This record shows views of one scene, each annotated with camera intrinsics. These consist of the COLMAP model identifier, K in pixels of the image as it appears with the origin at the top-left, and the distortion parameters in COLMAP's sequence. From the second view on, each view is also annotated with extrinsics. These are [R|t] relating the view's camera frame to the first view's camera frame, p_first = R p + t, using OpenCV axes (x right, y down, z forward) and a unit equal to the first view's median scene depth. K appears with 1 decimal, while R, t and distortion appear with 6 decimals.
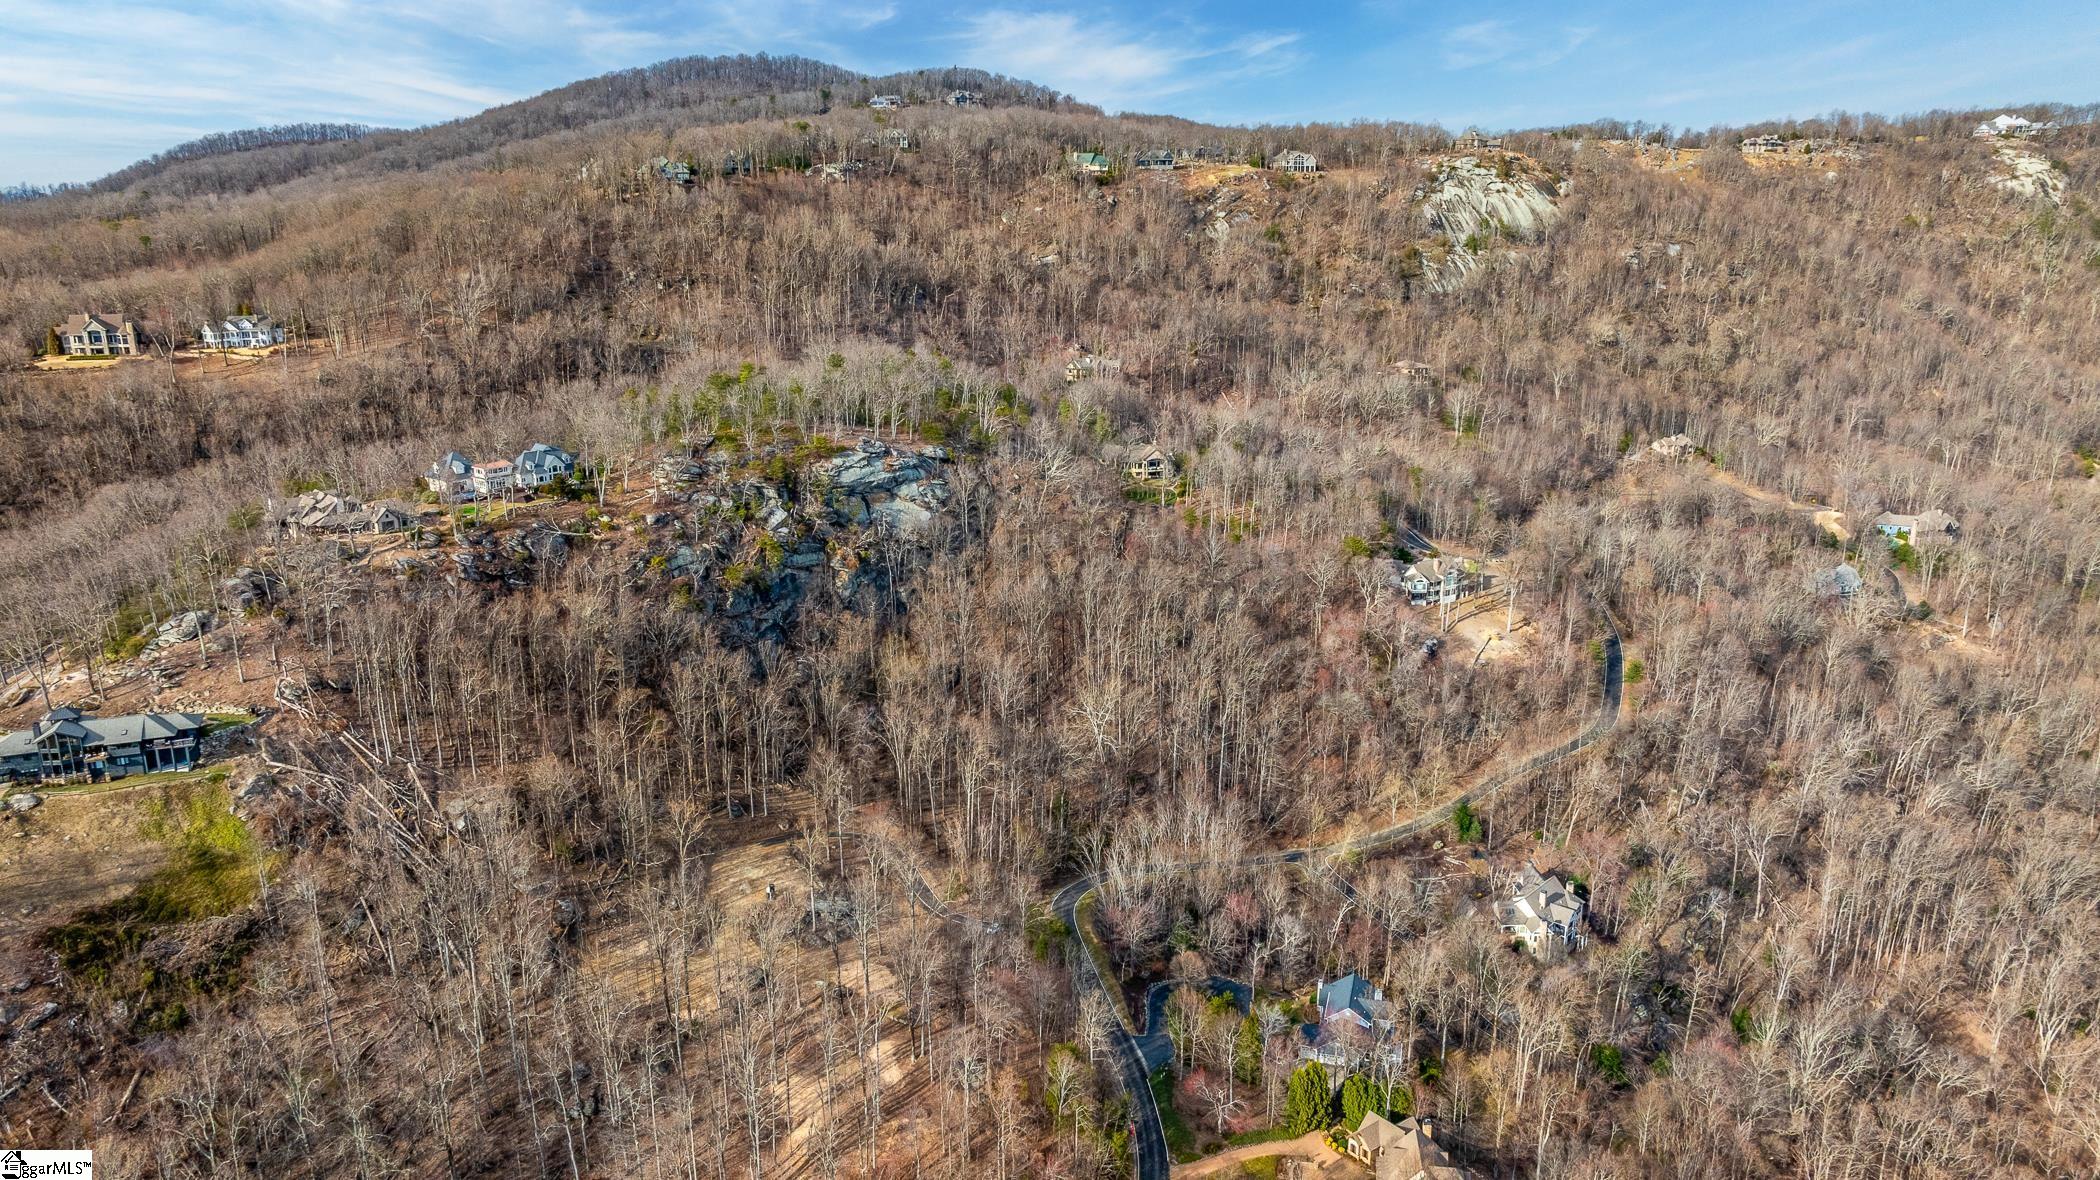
lens RADIAL K [[1509.7, 0, 1050.0], [0, 1509.7, 590.0], [0, 0, 1]] dist [-0.010640, -0.001201]
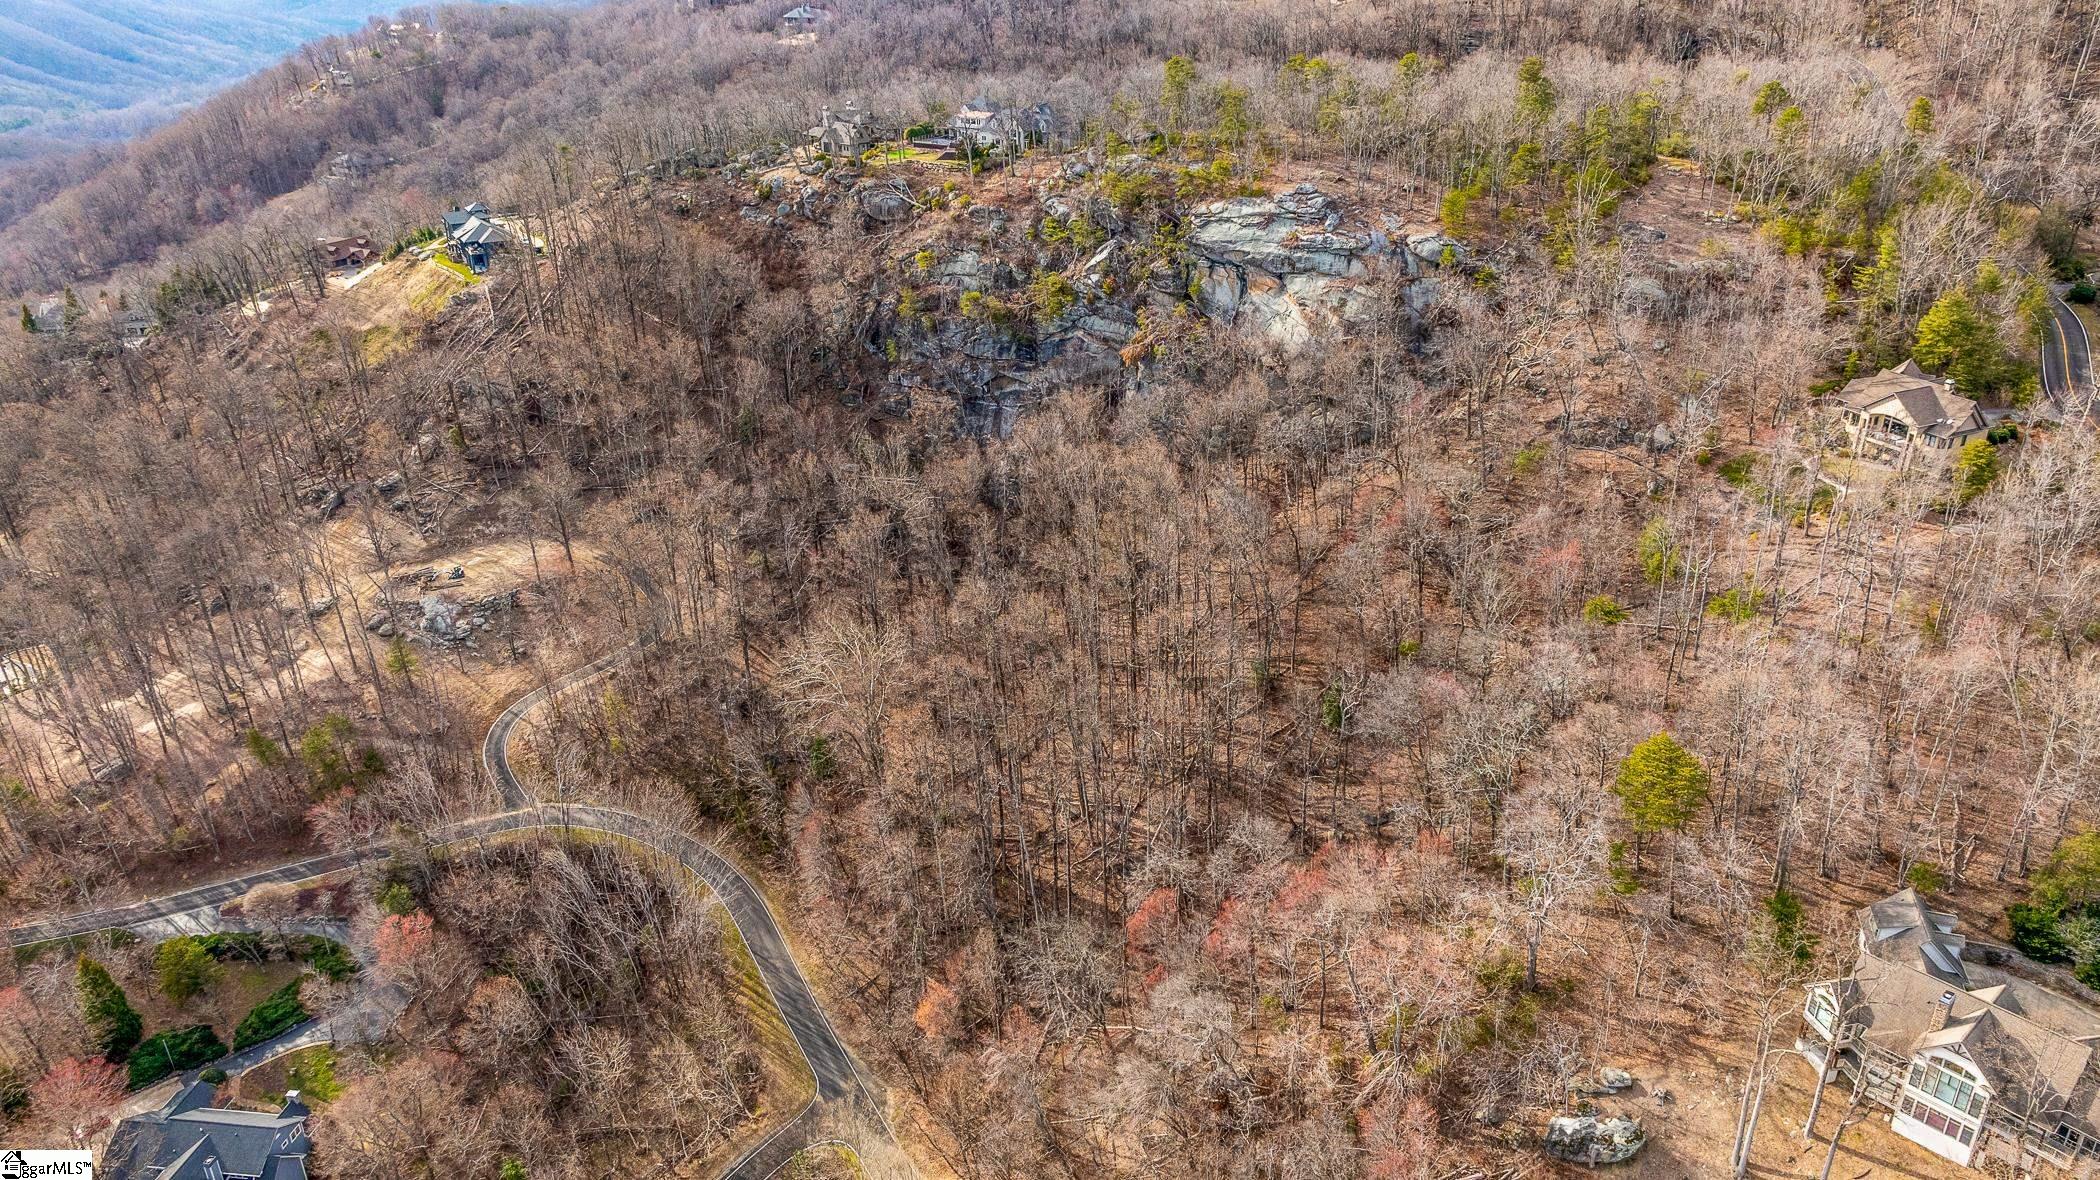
lens RADIAL K [[1469.2, 0, 1050.0], [0, 1469.2, 590.0], [0, 0, 1]] dist [-0.014102, 0.040723]
pose [[0.136645, 0.433636, -0.890667, 0.491031], [-0.247935, 0.885456, 0.393061, -0.172143], [0.959091, 0.167118, 0.228506, 0.826995]]
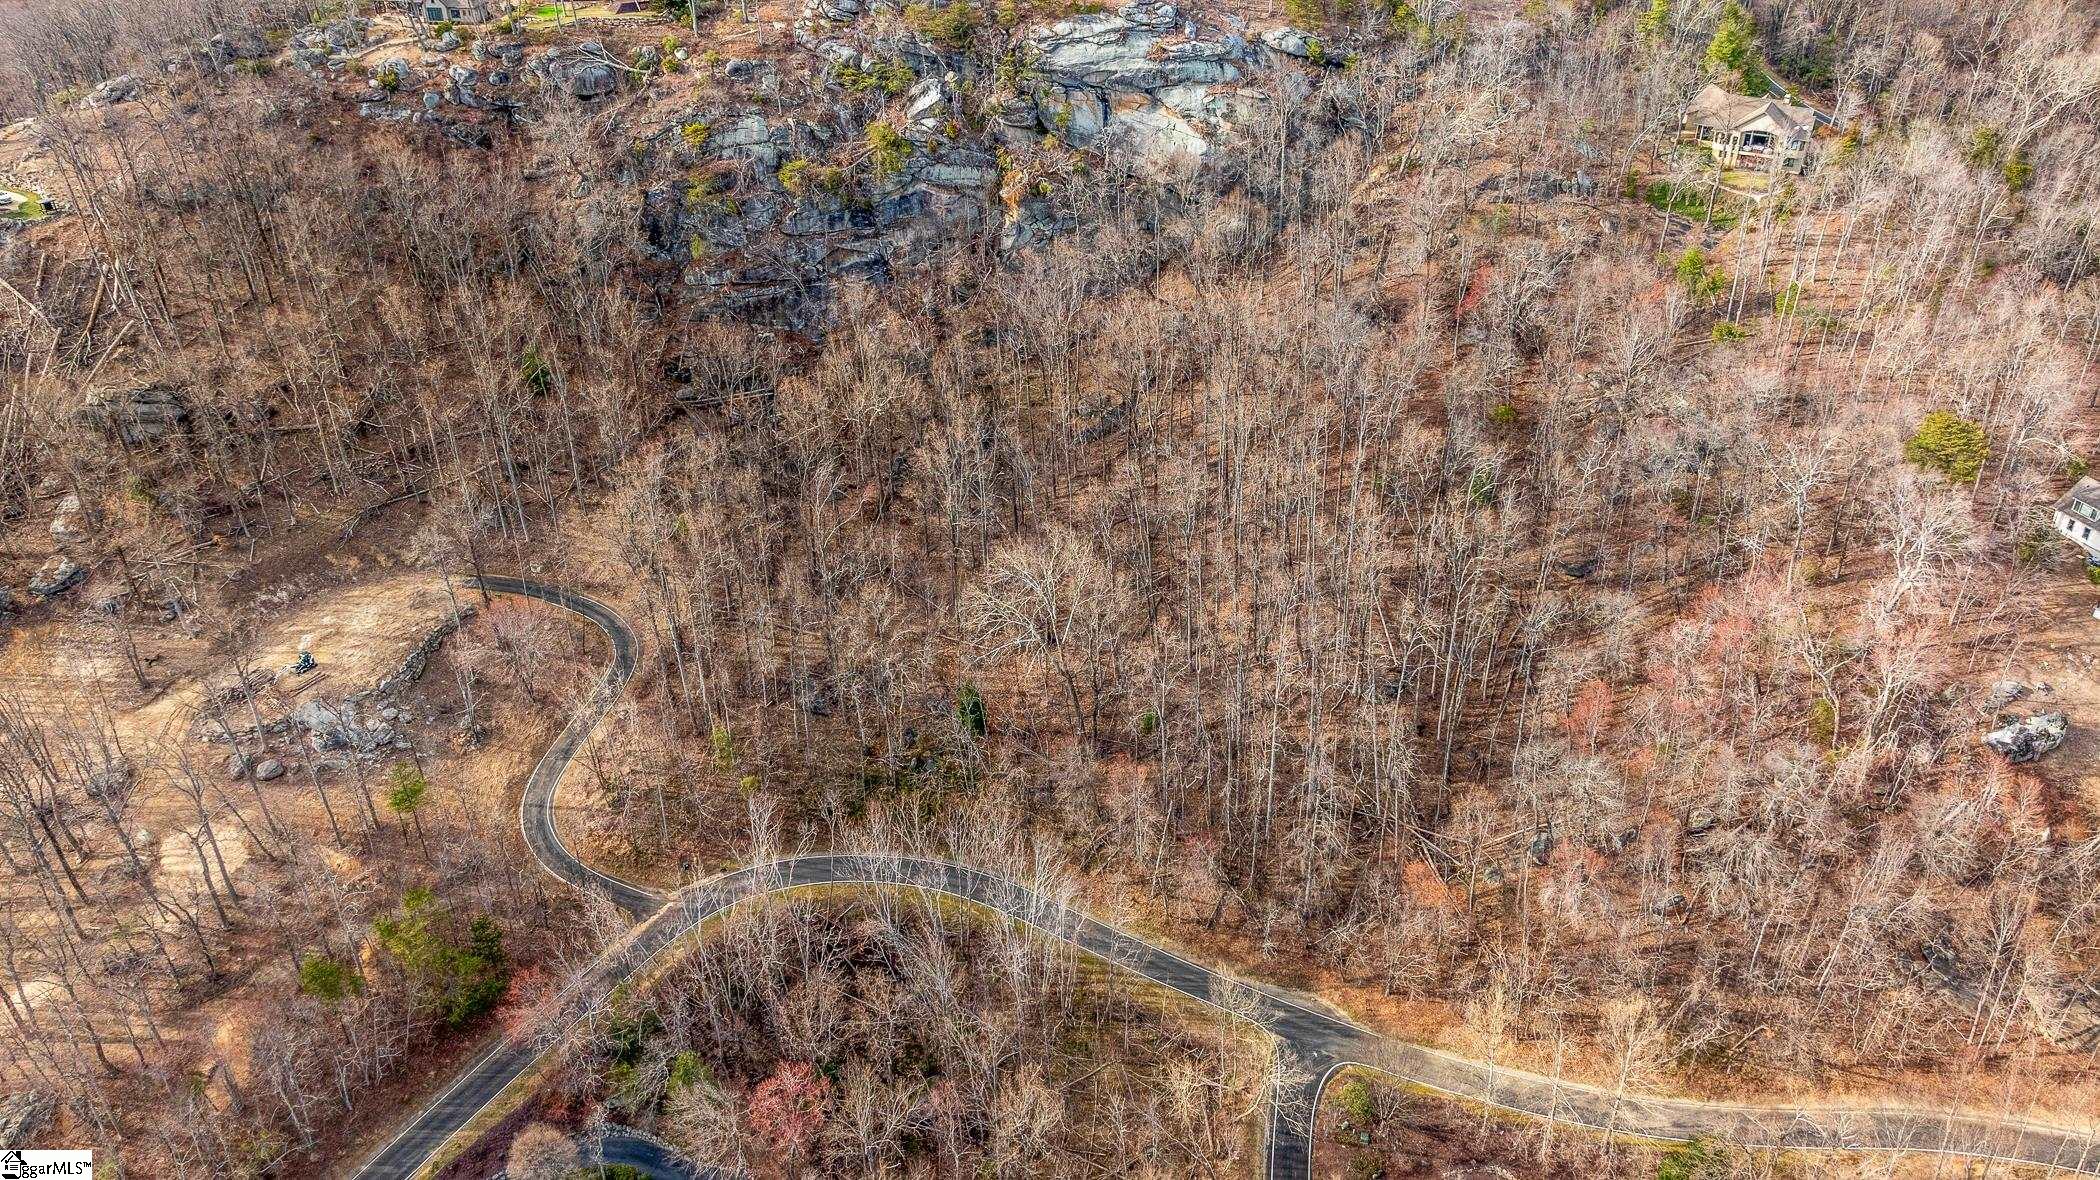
lens RADIAL K [[1485.2, 0, 1080.7], [0, 1485.2, 483.3], [0, 0, 1]] dist [-0.006817, 0.025543]
pose [[0.684681, 0.362855, -0.632098, 0.321170], [-0.191678, 0.926379, 0.324164, -0.112722], [0.703186, -0.100790, 0.703826, 0.567472]]
